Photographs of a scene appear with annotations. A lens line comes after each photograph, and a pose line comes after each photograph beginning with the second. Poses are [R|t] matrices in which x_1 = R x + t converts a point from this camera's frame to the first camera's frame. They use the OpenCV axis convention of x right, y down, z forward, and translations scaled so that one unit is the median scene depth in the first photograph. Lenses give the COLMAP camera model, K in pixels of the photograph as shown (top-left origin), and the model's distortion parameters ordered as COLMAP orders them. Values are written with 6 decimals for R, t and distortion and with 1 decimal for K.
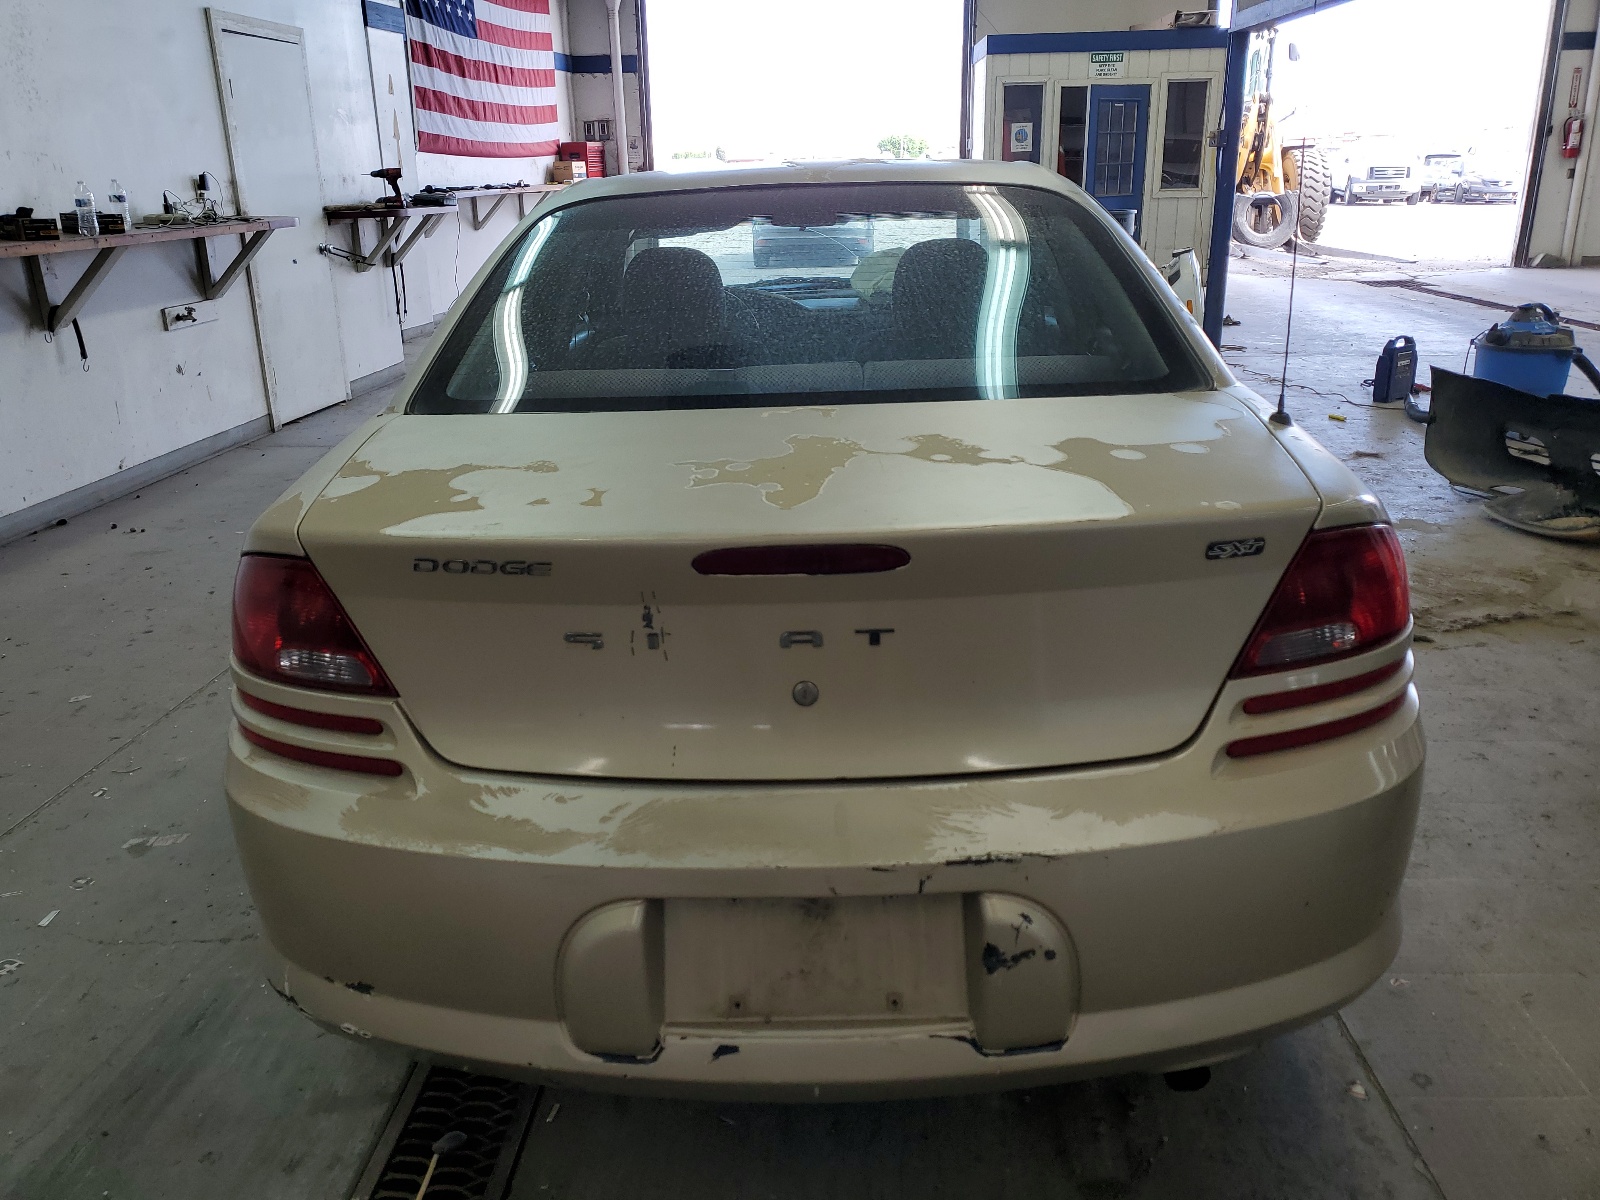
lens RADIAL K [[1250.0, 0, 804.5], [0, 1250.0, 600.5], [0, 0, 1]] dist [0.005855, 0.010042]
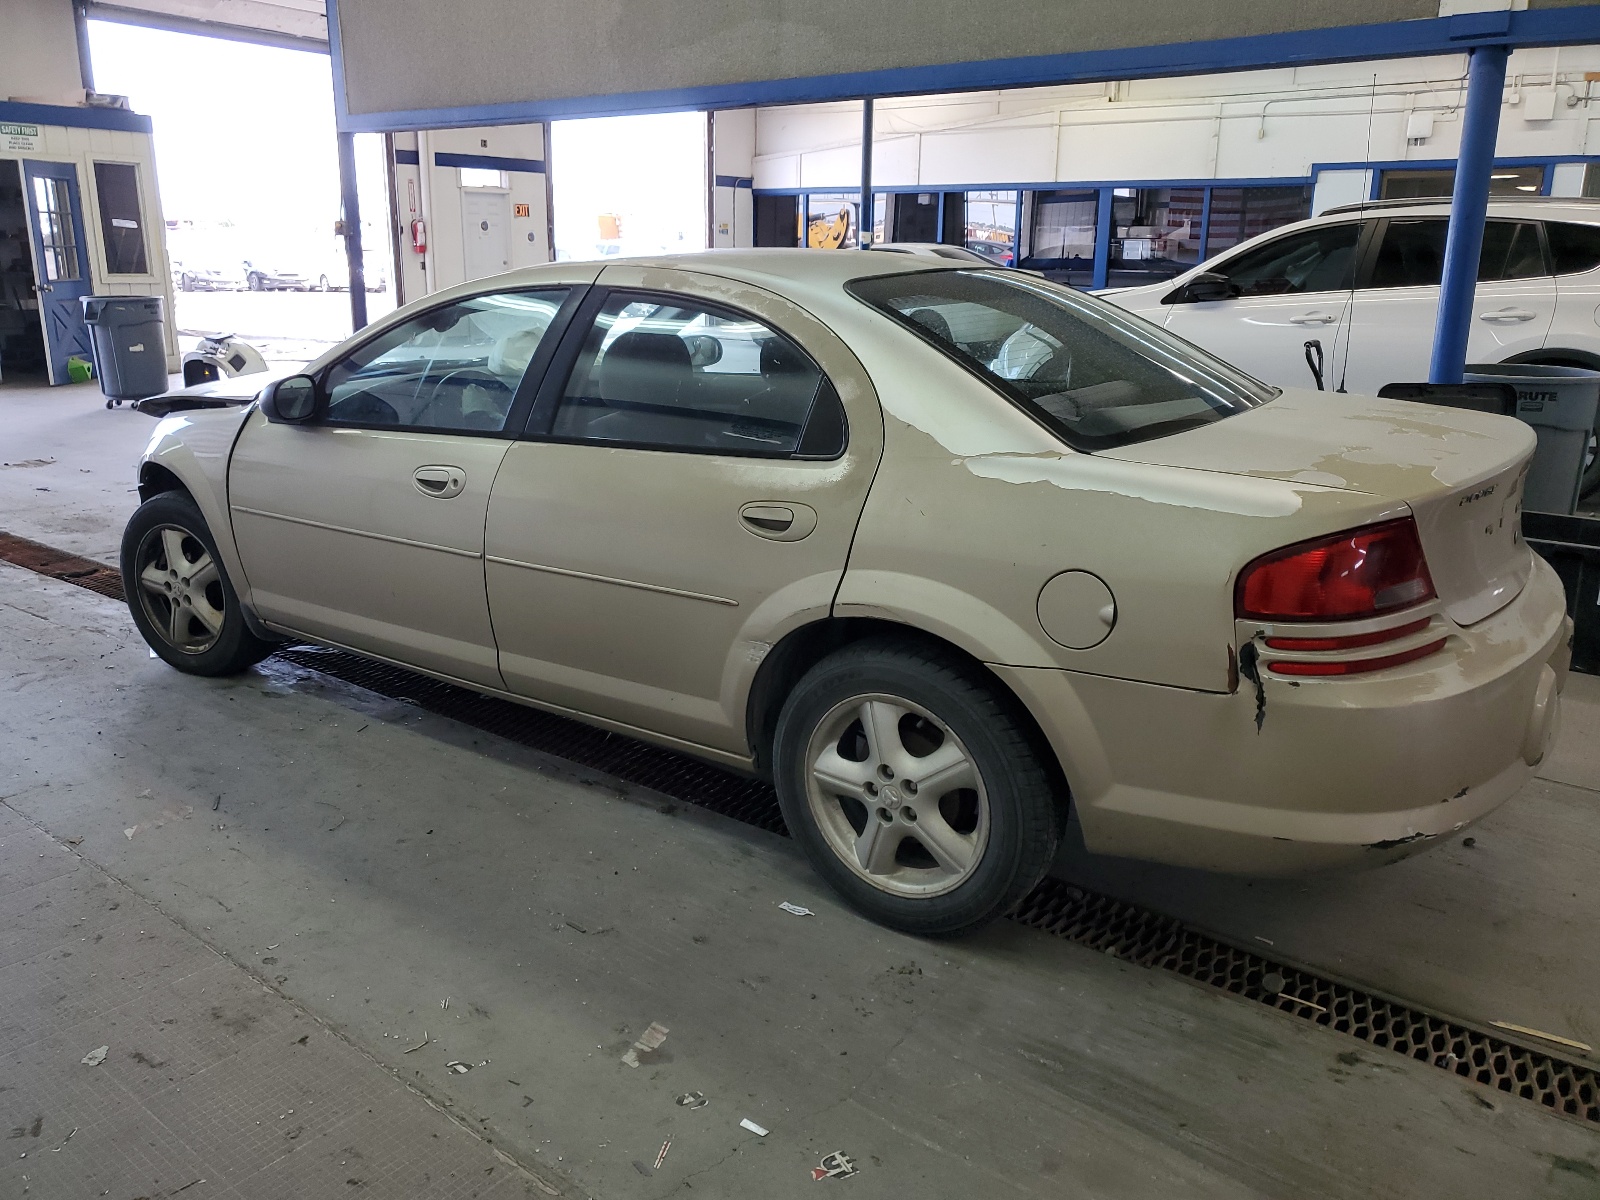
lens RADIAL K [[1250.0, 0, 802.0], [0, 1250.0, 596.9], [0, 0, 1]] dist [0.005855, 0.010042]
pose [[0.551077, -0.202736, 0.809452, -0.242478], [0.257719, 0.963964, 0.065980, -0.026939], [-0.793659, 0.172251, 0.583467, 0.088919]]
